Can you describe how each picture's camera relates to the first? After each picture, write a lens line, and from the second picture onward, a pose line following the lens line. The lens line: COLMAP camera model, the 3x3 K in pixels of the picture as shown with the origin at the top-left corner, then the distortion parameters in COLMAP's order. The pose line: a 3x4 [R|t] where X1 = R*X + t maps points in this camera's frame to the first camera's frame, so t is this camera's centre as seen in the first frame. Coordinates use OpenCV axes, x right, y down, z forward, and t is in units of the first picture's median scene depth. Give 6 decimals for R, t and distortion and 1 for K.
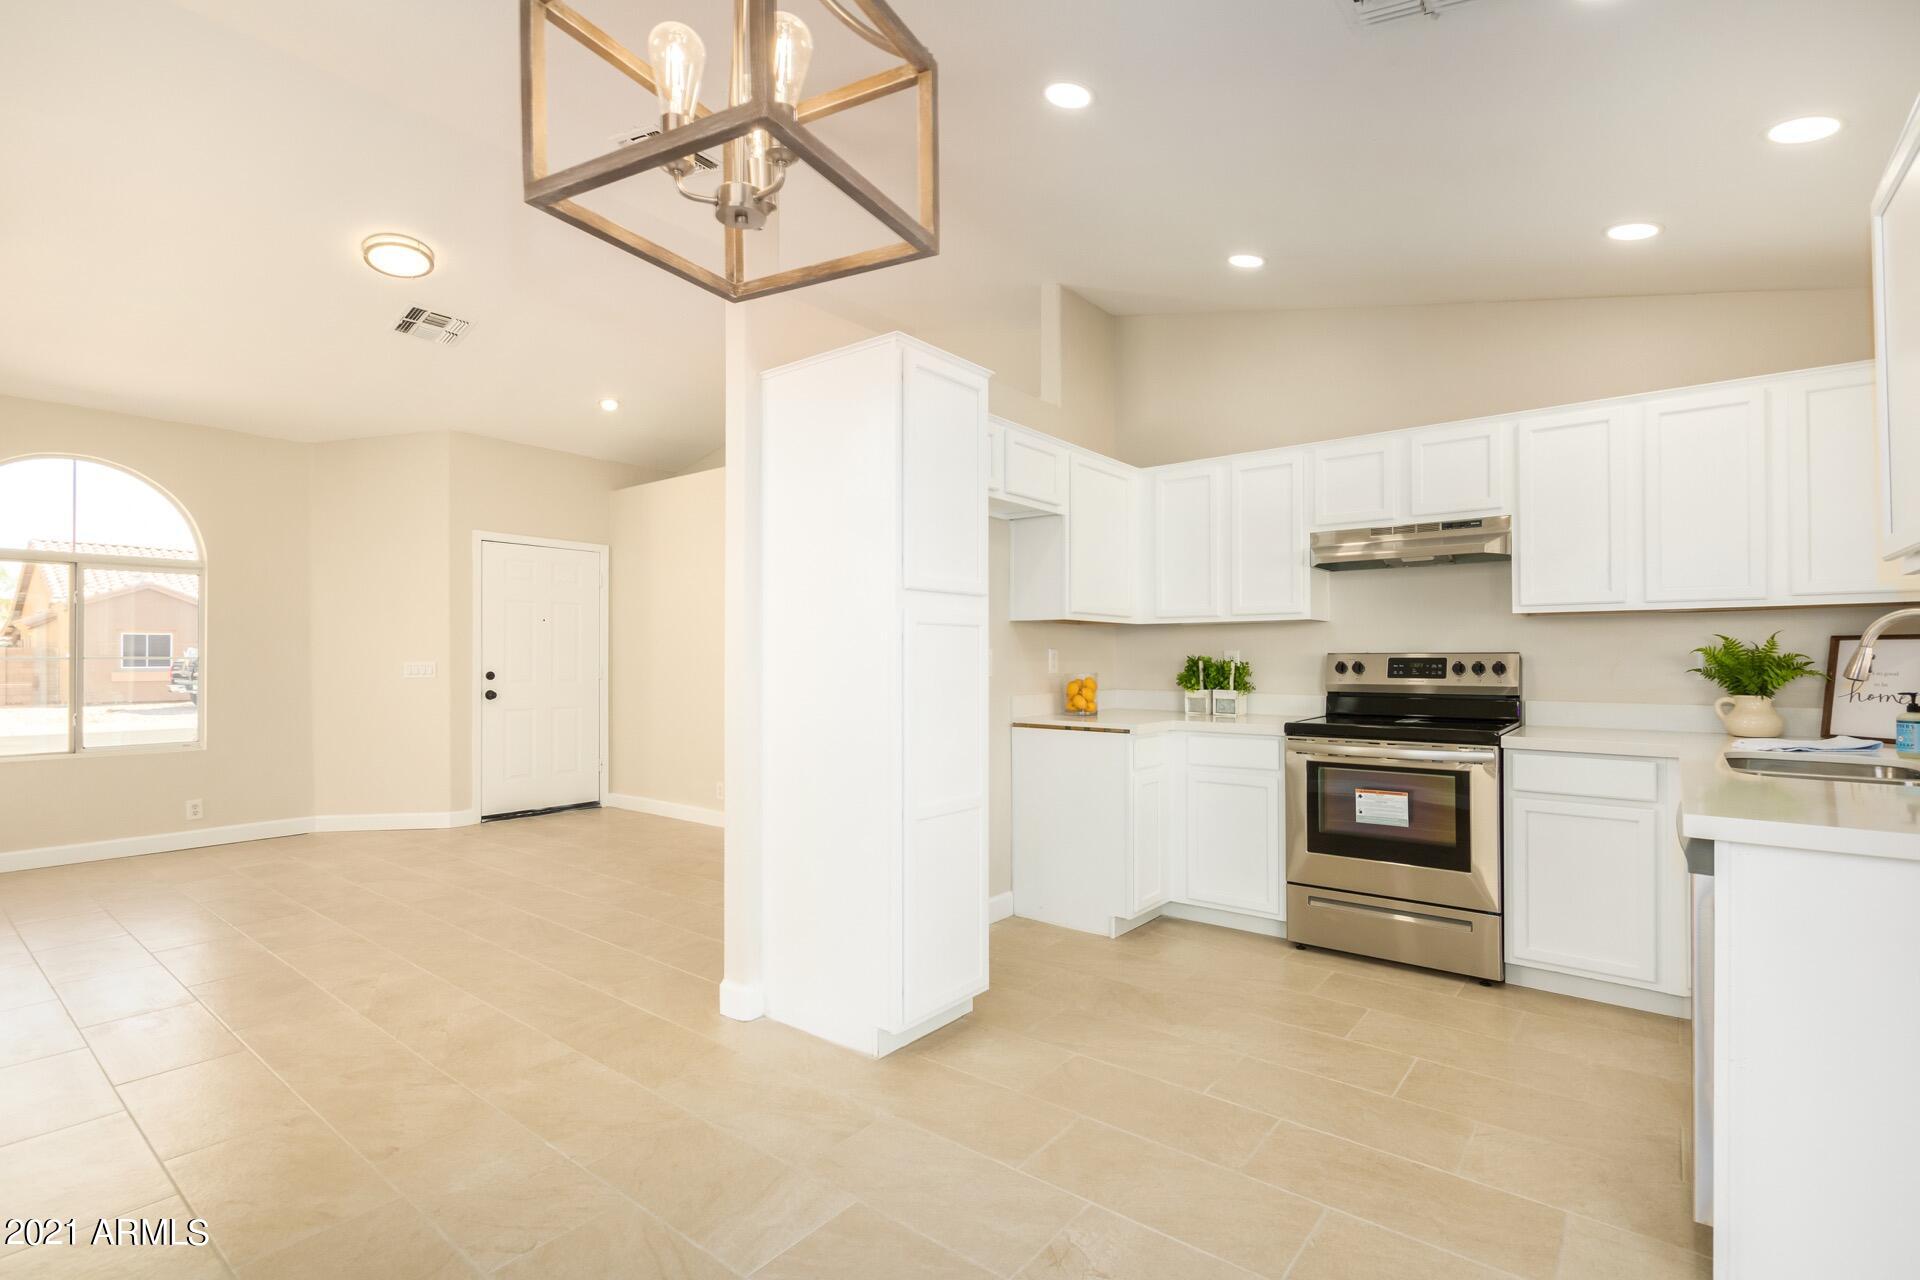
lens RADIAL K [[892.4, 0, 958.0], [0, 892.4, 652.4], [0, 0, 1]] dist [0.012733, -0.001792]
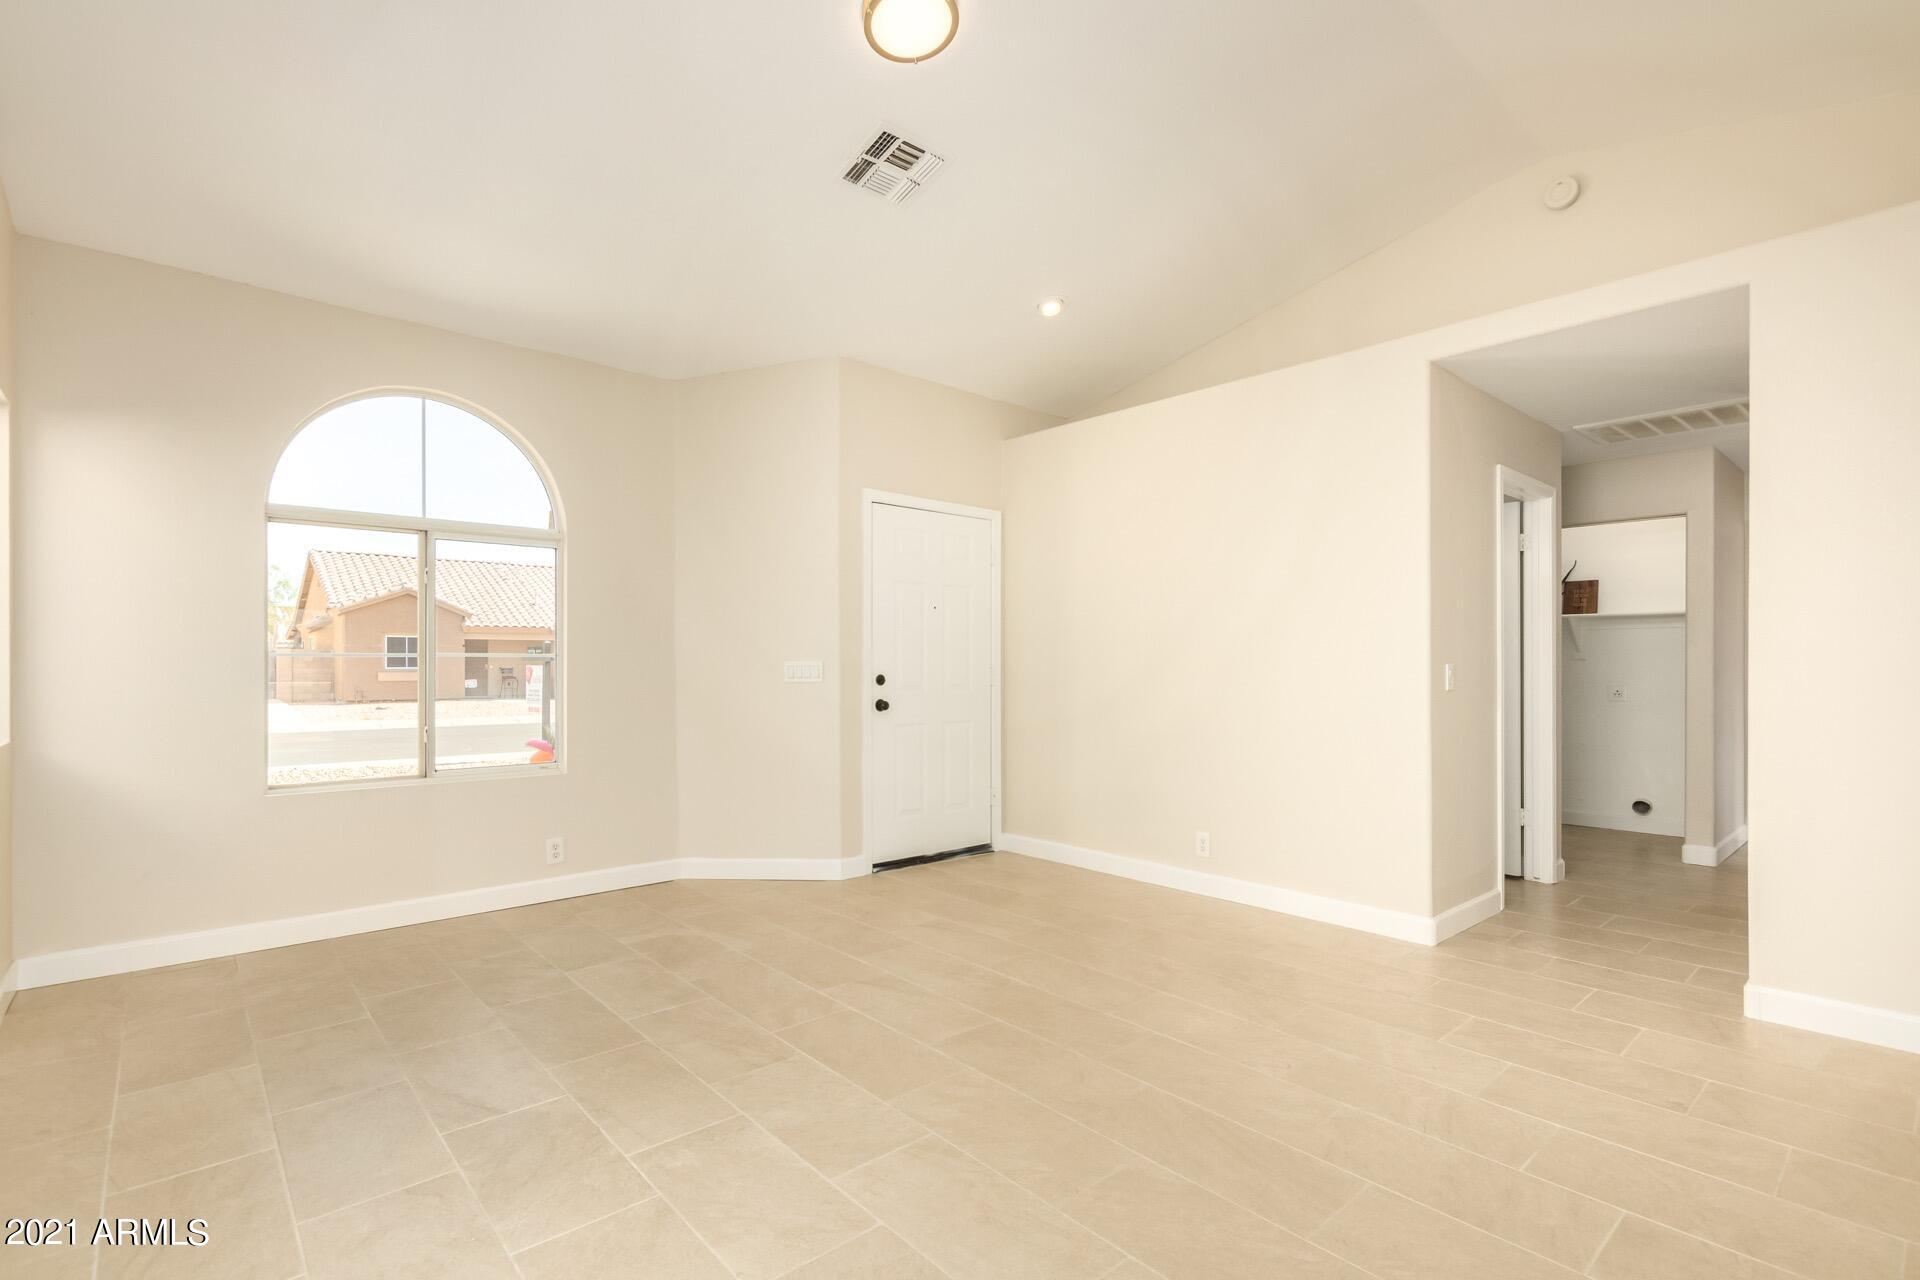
lens RADIAL K [[892.4, 0, 962.6], [0, 892.4, 658.8], [0, 0, 1]] dist [0.012733, -0.001792]
pose [[0.986369, 0.002914, -0.164522, -0.331414], [-0.002428, 0.999992, 0.003154, 0.005687], [0.164530, -0.002712, 0.986368, 0.263935]]
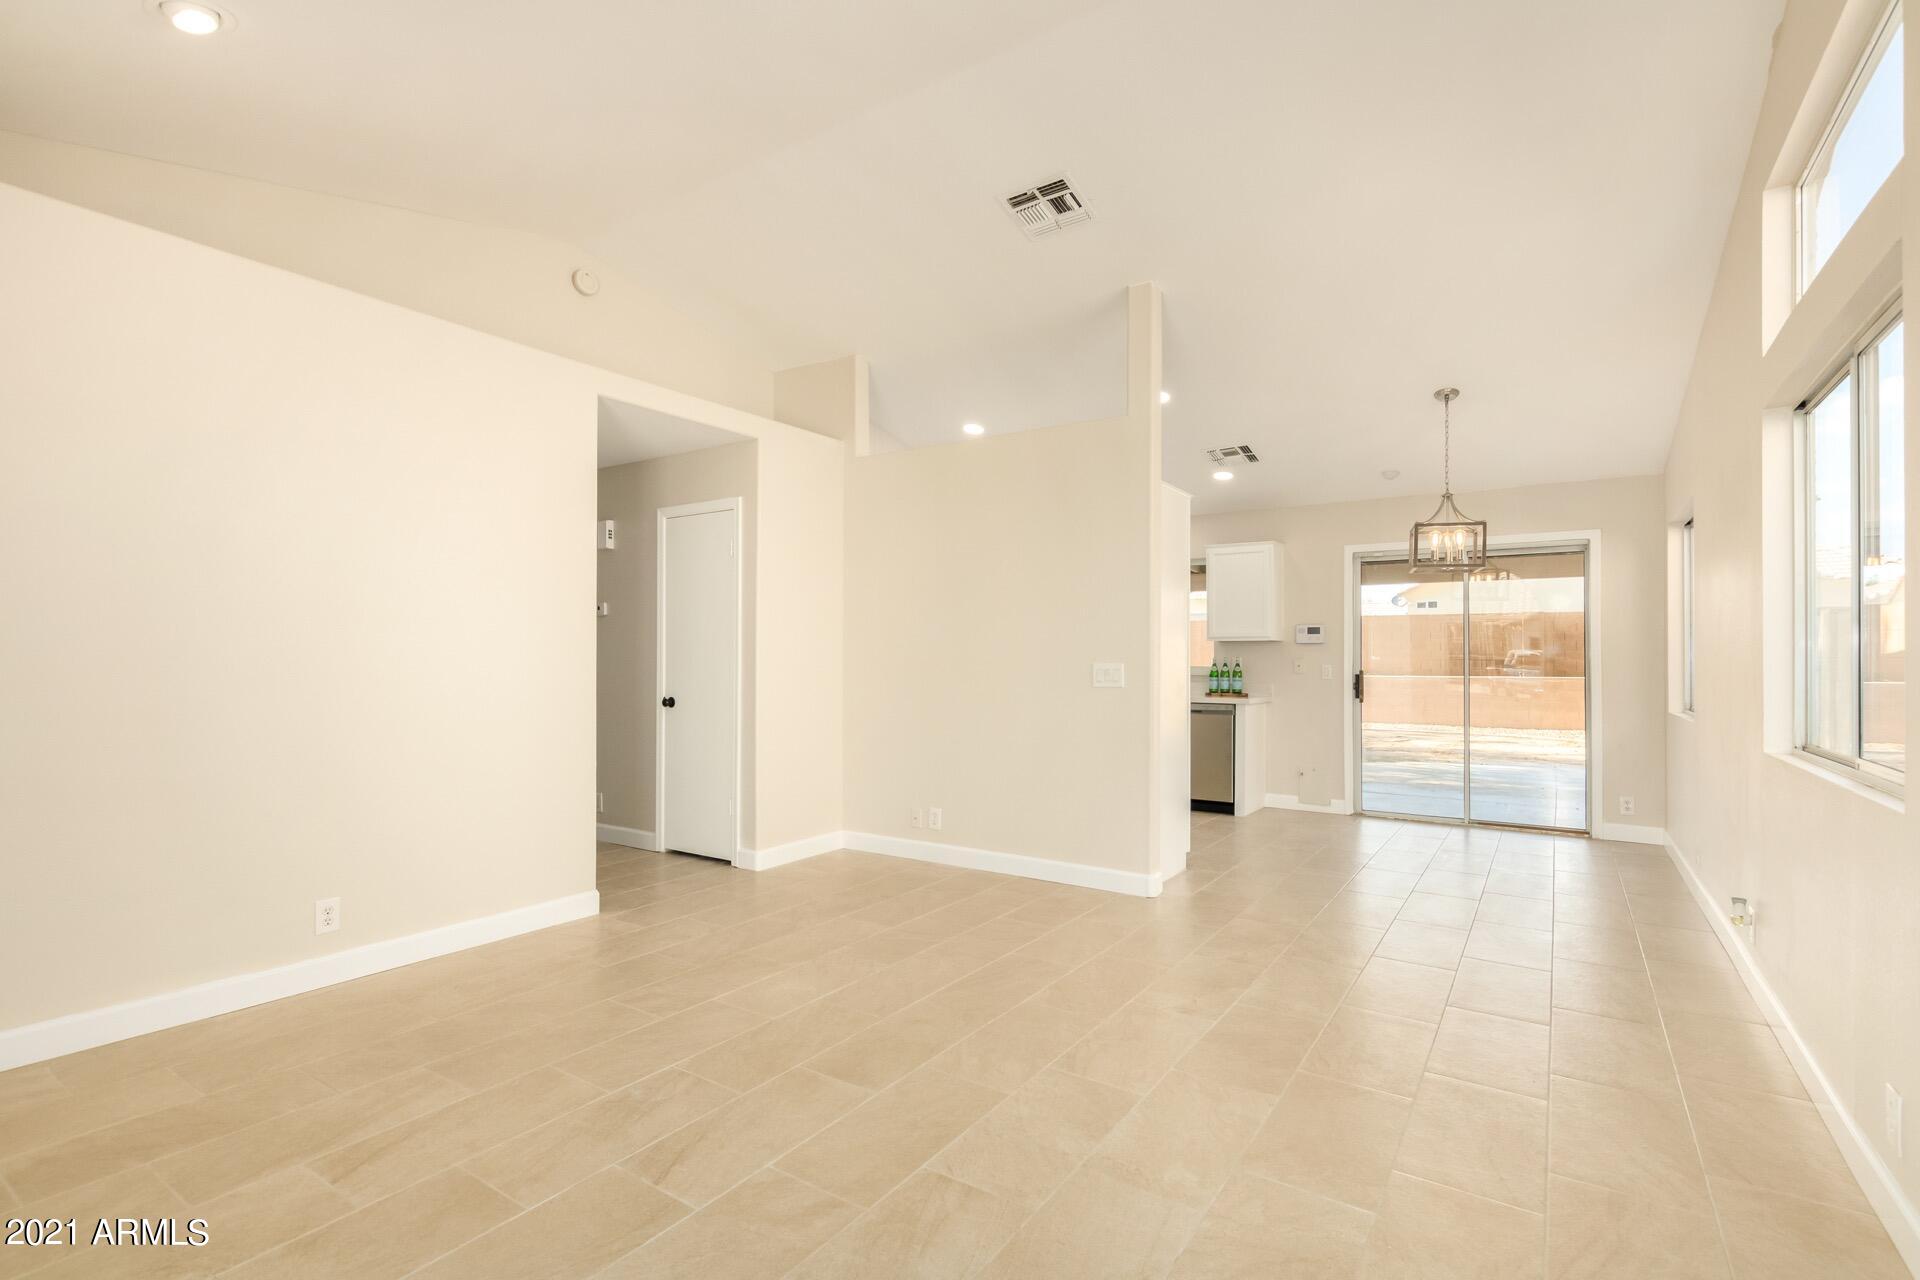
lens RADIAL K [[892.4, 0, 964.6], [0, 892.4, 641.1], [0, 0, 1]] dist [0.012733, -0.001792]
pose [[-0.081753, 0.019634, 0.996459, -0.698422], [-0.007507, 0.999765, -0.020315, 0.005624], [-0.996624, -0.009141, -0.081586, 0.583350]]
